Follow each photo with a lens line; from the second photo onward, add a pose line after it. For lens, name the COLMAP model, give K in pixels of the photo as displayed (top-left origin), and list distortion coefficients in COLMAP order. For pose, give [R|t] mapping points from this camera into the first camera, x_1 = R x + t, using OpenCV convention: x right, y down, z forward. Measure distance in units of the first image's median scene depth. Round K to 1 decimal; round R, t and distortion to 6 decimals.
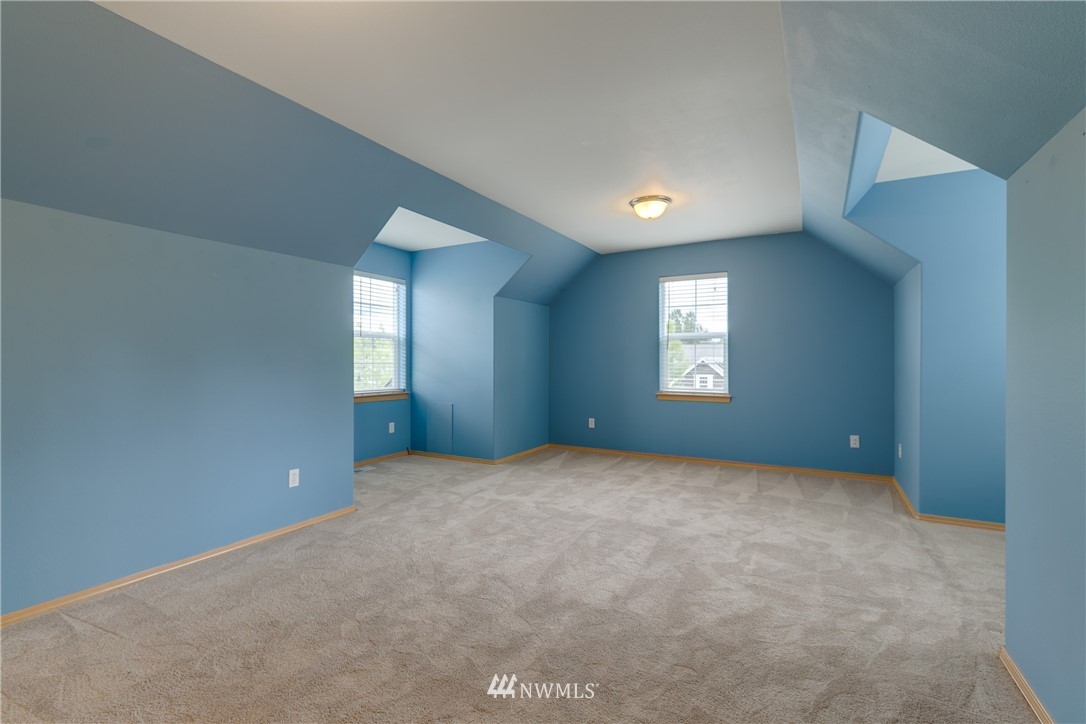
lens RADIAL K [[486.7, 0, 543.4], [0, 486.7, 358.2], [0, 0, 1]] dist [-0.000282, -0.000003]
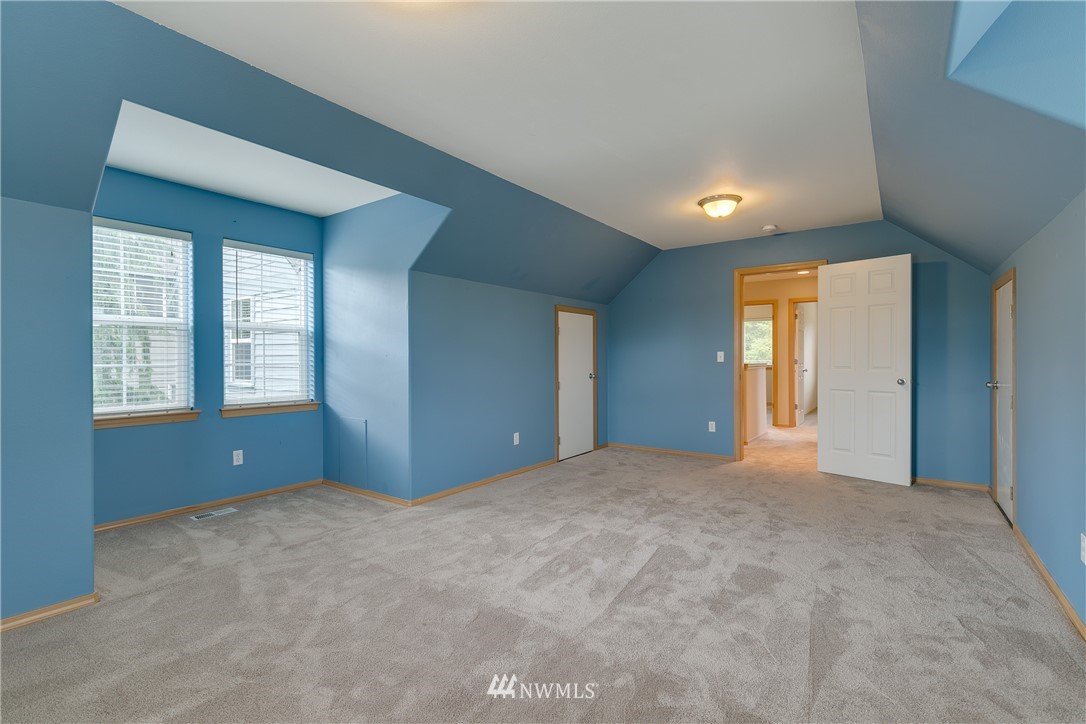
lens RADIAL K [[486.7, 0, 542.8], [0, 486.7, 364.7], [0, 0, 1]] dist [-0.000282, -0.000003]
pose [[0.992986, -0.001139, -0.118227, 0.163544], [0.003175, 0.999850, 0.017031, -0.001265], [0.118190, -0.017287, 0.992841, 0.285236]]
